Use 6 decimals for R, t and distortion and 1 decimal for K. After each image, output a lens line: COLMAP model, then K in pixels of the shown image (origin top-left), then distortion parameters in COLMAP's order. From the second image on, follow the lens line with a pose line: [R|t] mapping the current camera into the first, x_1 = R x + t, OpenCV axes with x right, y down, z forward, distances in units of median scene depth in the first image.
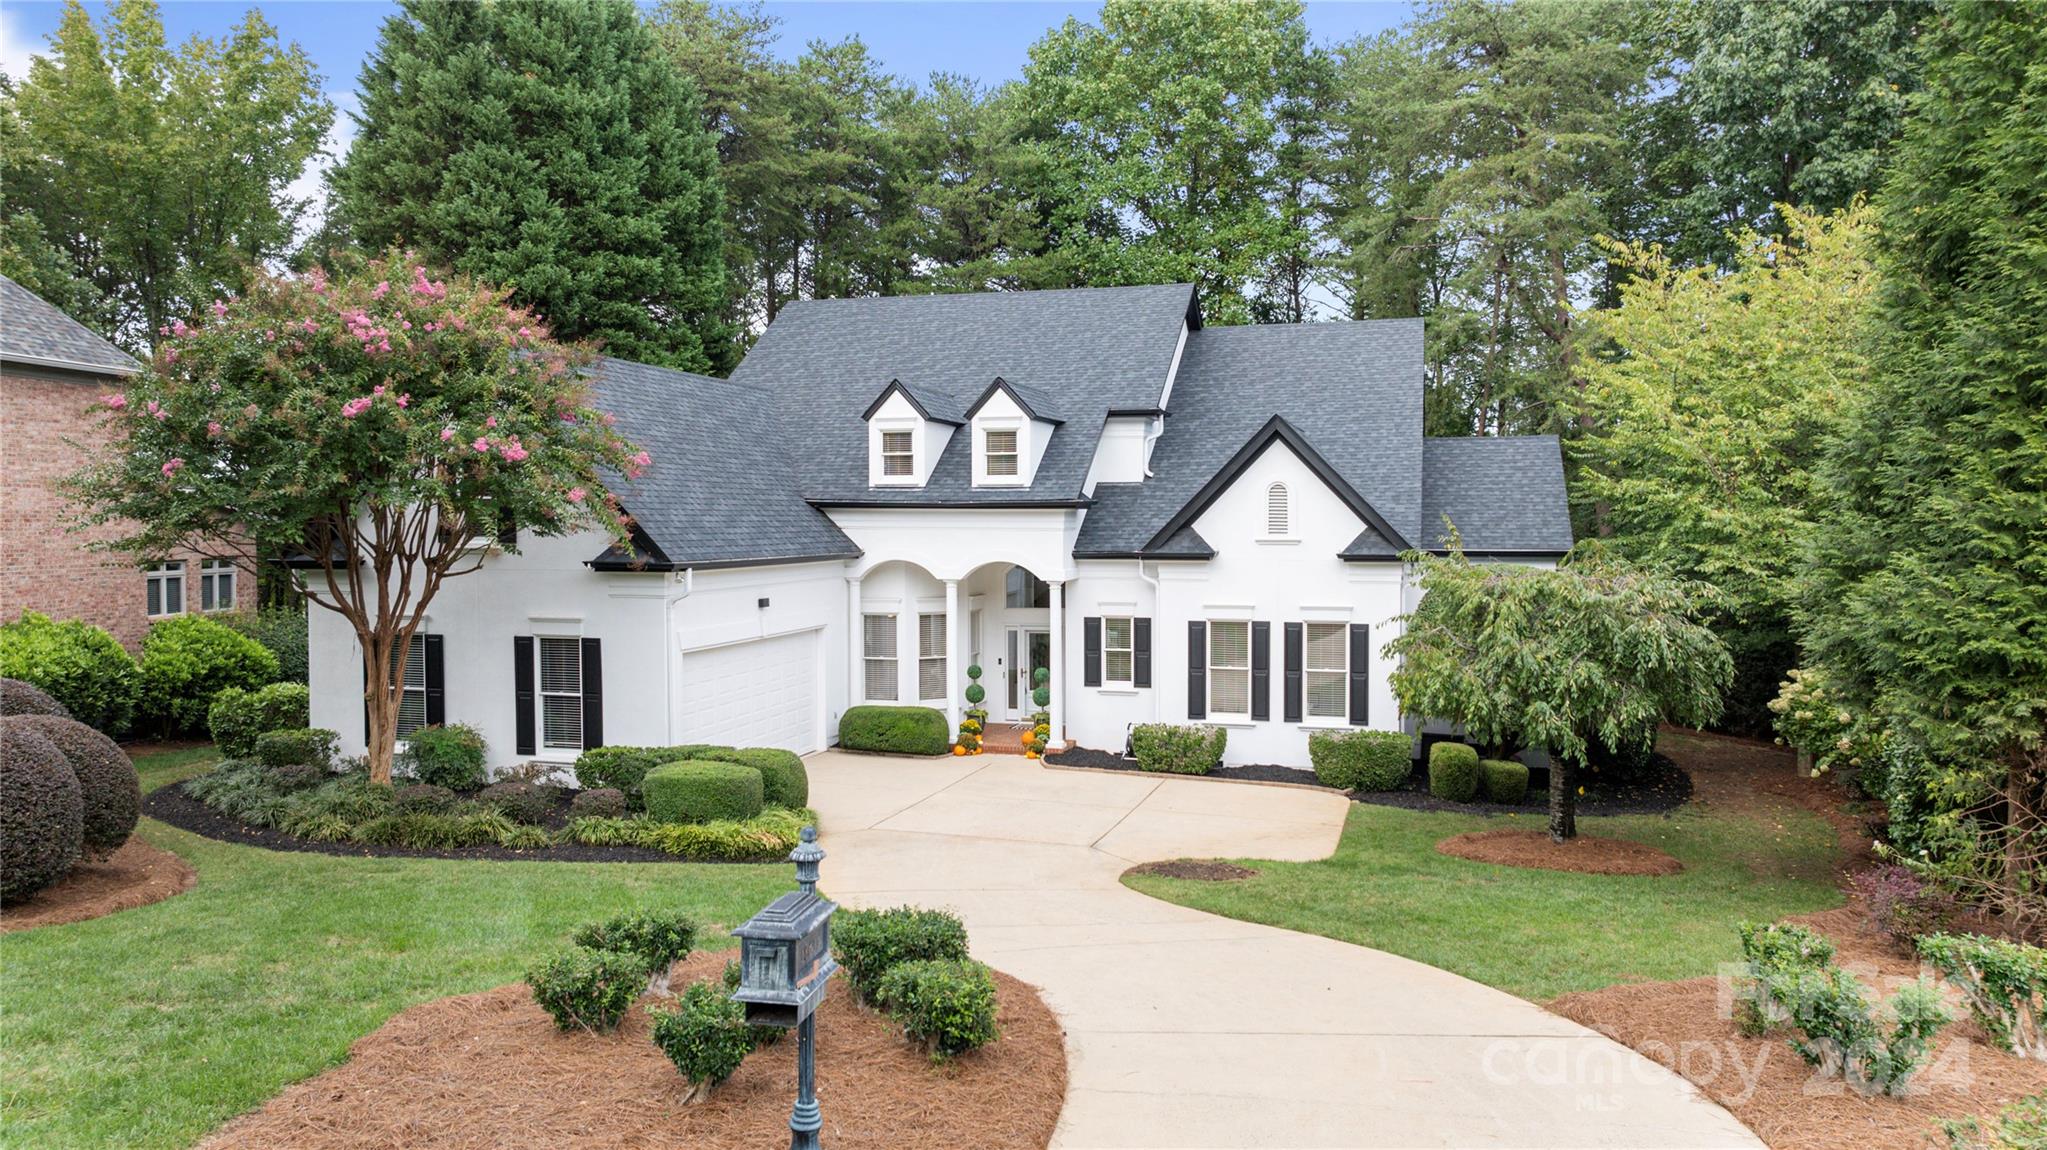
lens RADIAL K [[1465.7, 0, 1023.4], [0, 1465.7, 581.6], [0, 0, 1]] dist [-0.009117, -0.006468]
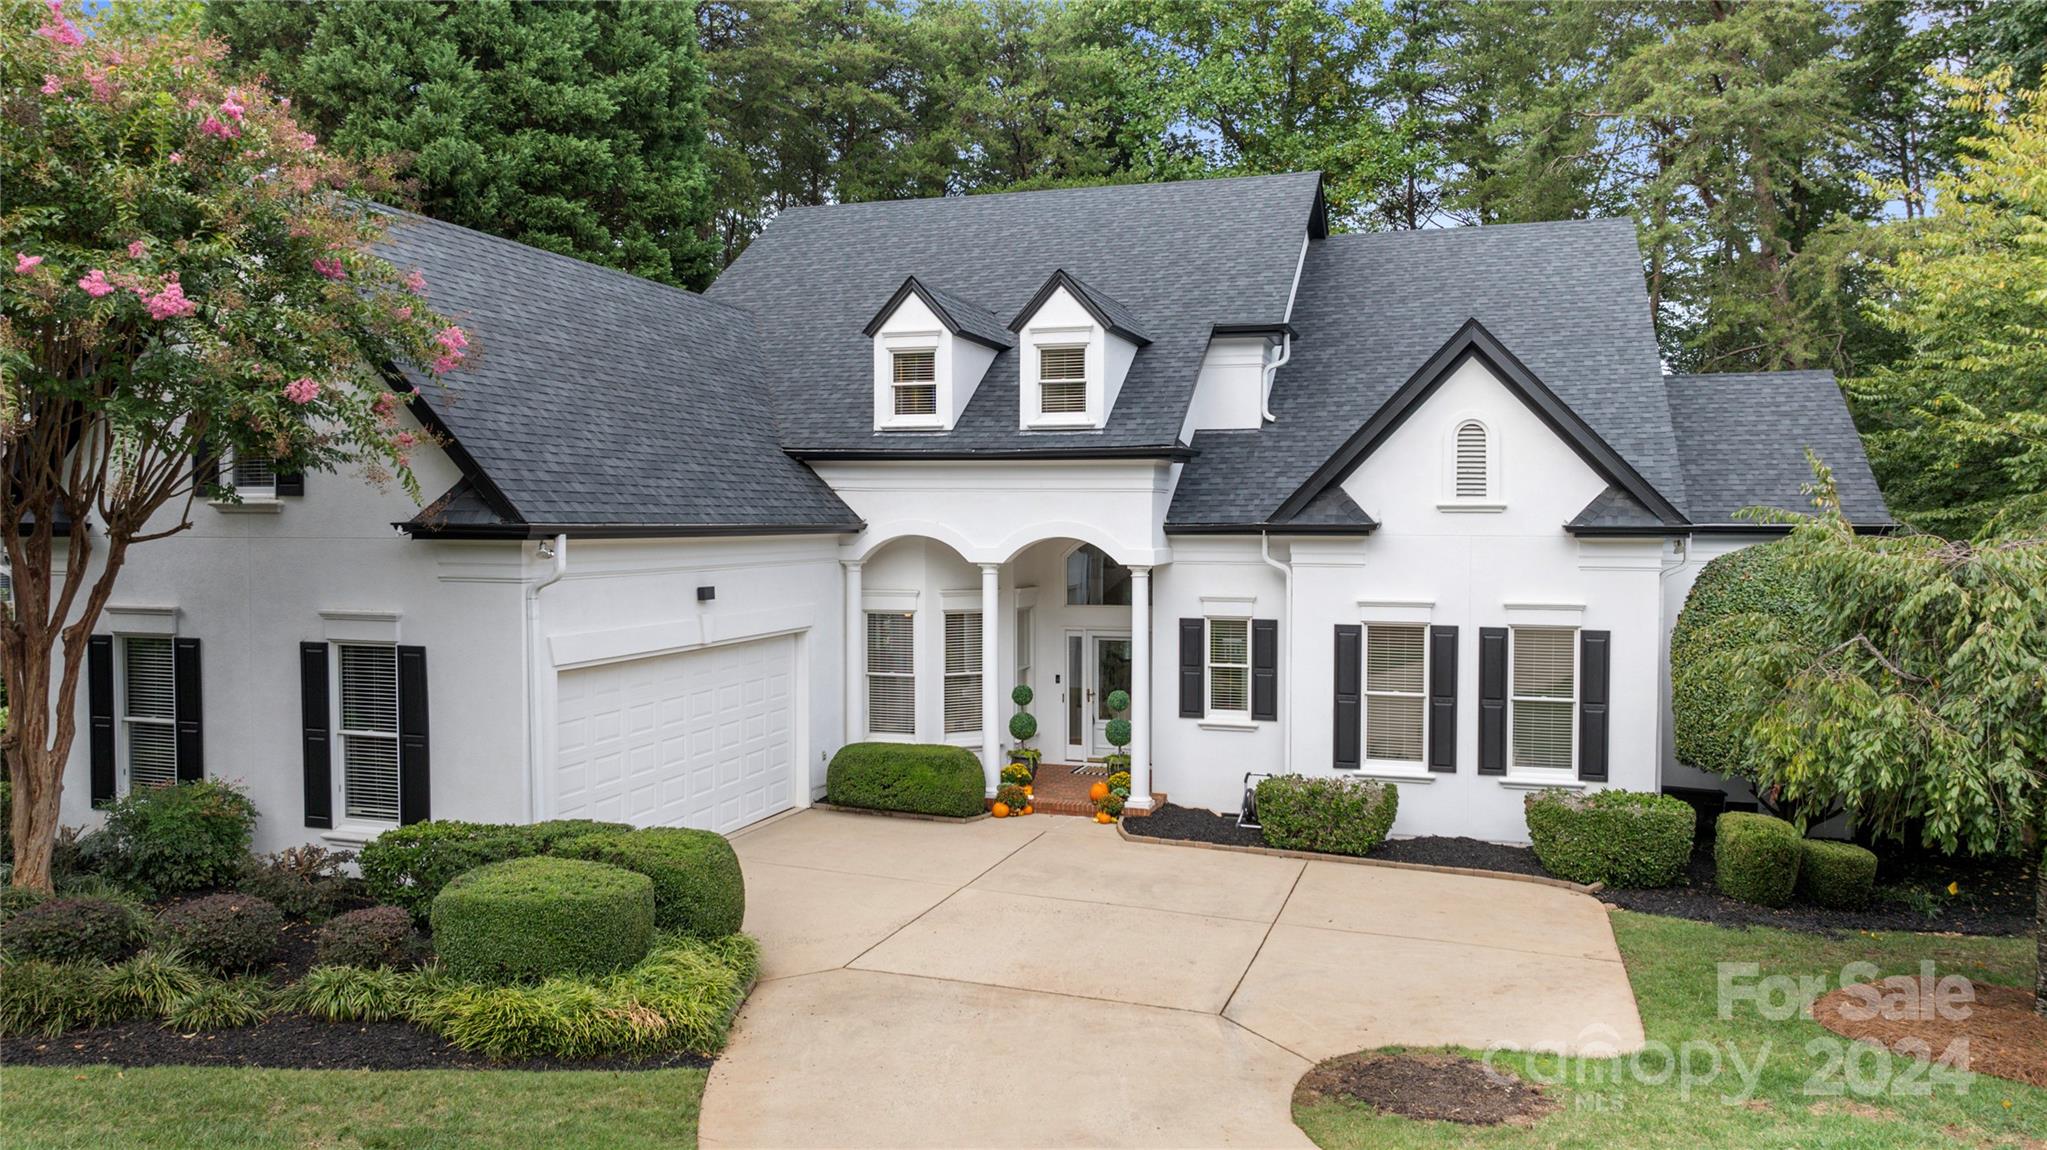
lens RADIAL K [[1465.7, 0, 1019.0], [0, 1465.7, 566.4], [0, 0, 1]] dist [-0.009117, -0.006468]
pose [[0.999299, 0.004527, -0.037152, -0.009512], [-0.004998, 0.999908, -0.012611, 0.009017], [0.037091, 0.012788, 0.999230, 0.310269]]
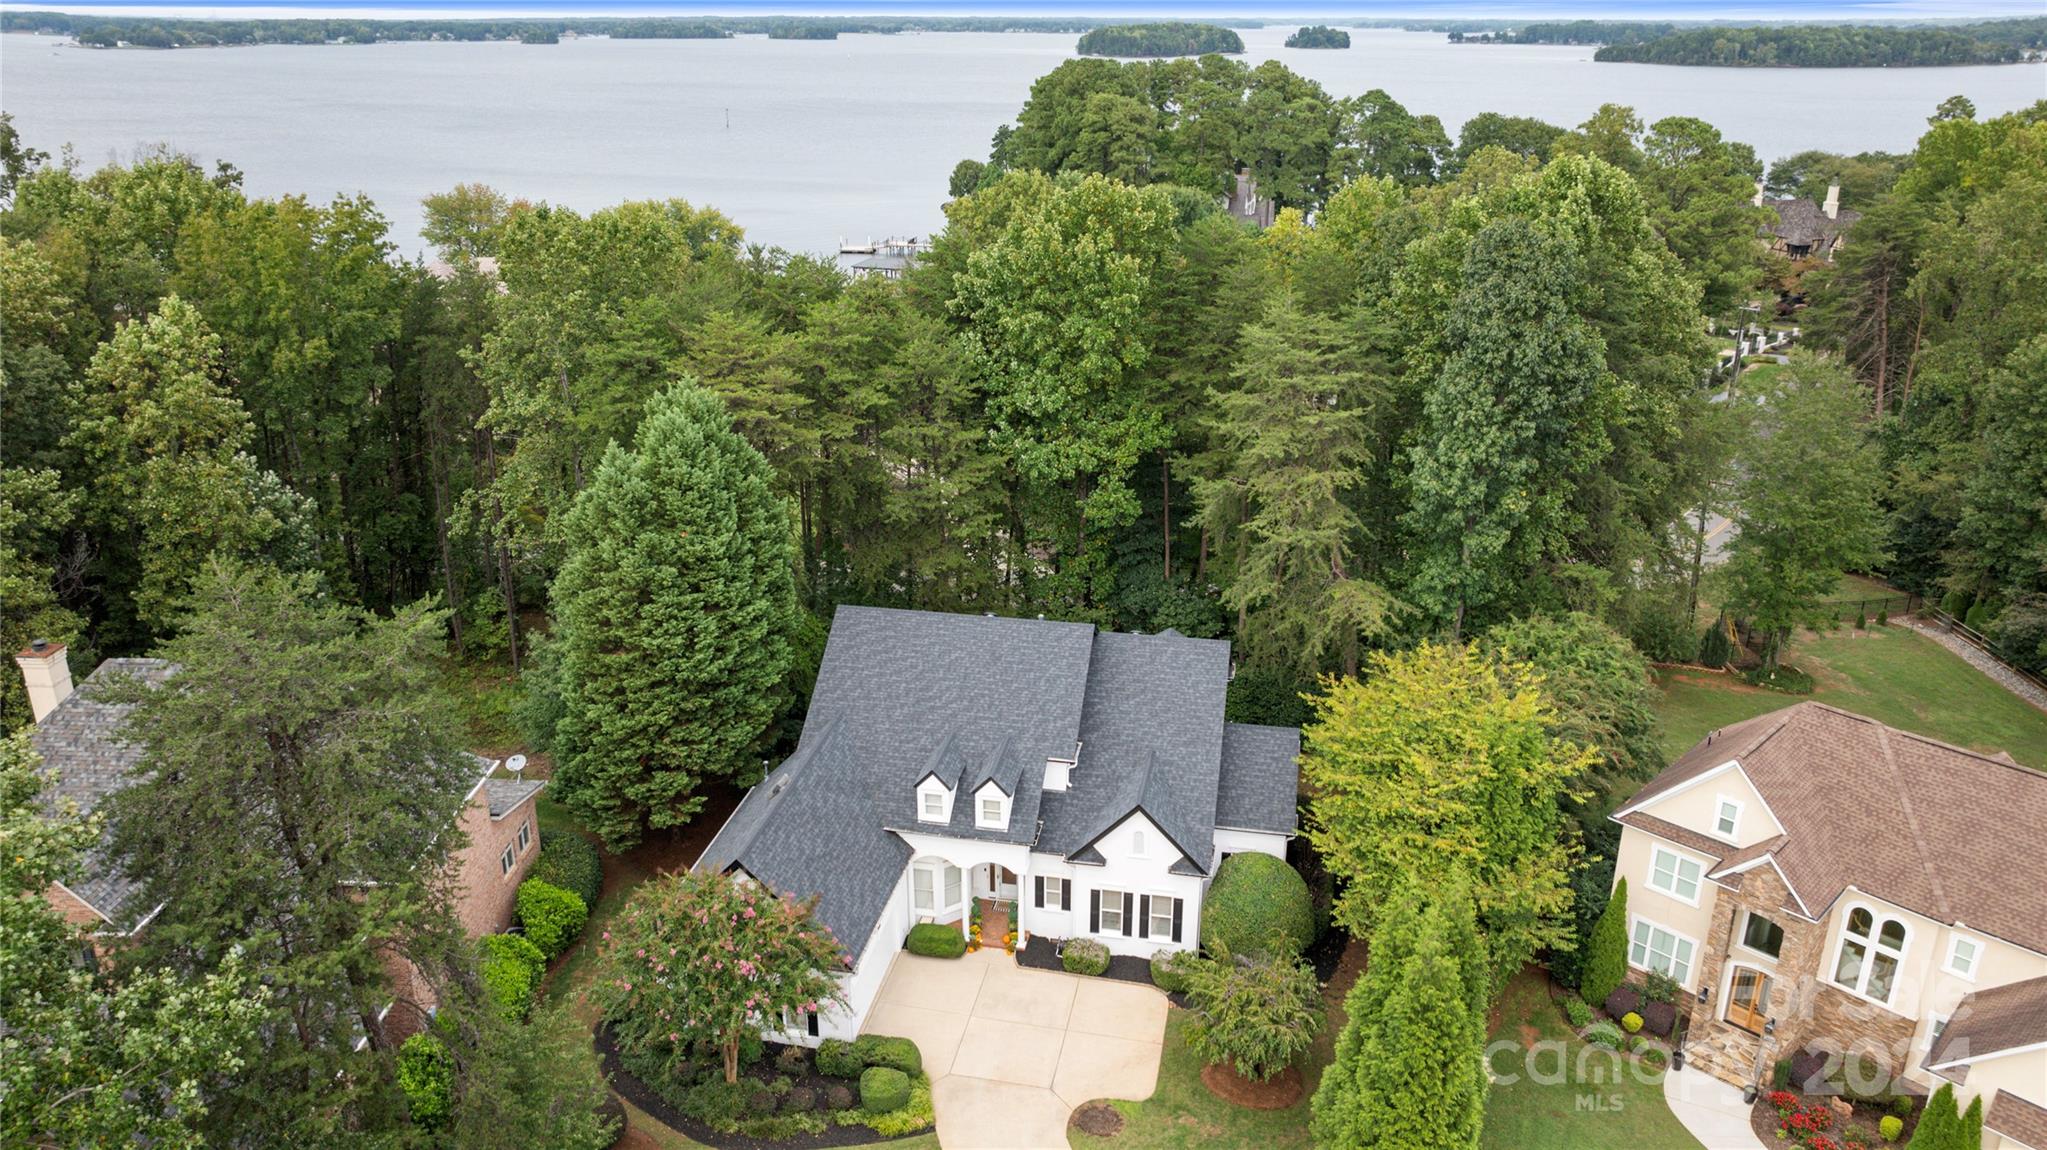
lens RADIAL K [[1465.7, 0, 1025.2], [0, 1465.7, 571.6], [0, 0, 1]] dist [-0.009117, -0.006468]
pose [[0.996428, -0.028456, 0.079503, -0.111826], [0.002377, 0.950590, 0.310440, -0.954552], [-0.084409, -0.309142, 0.947263, -0.667445]]
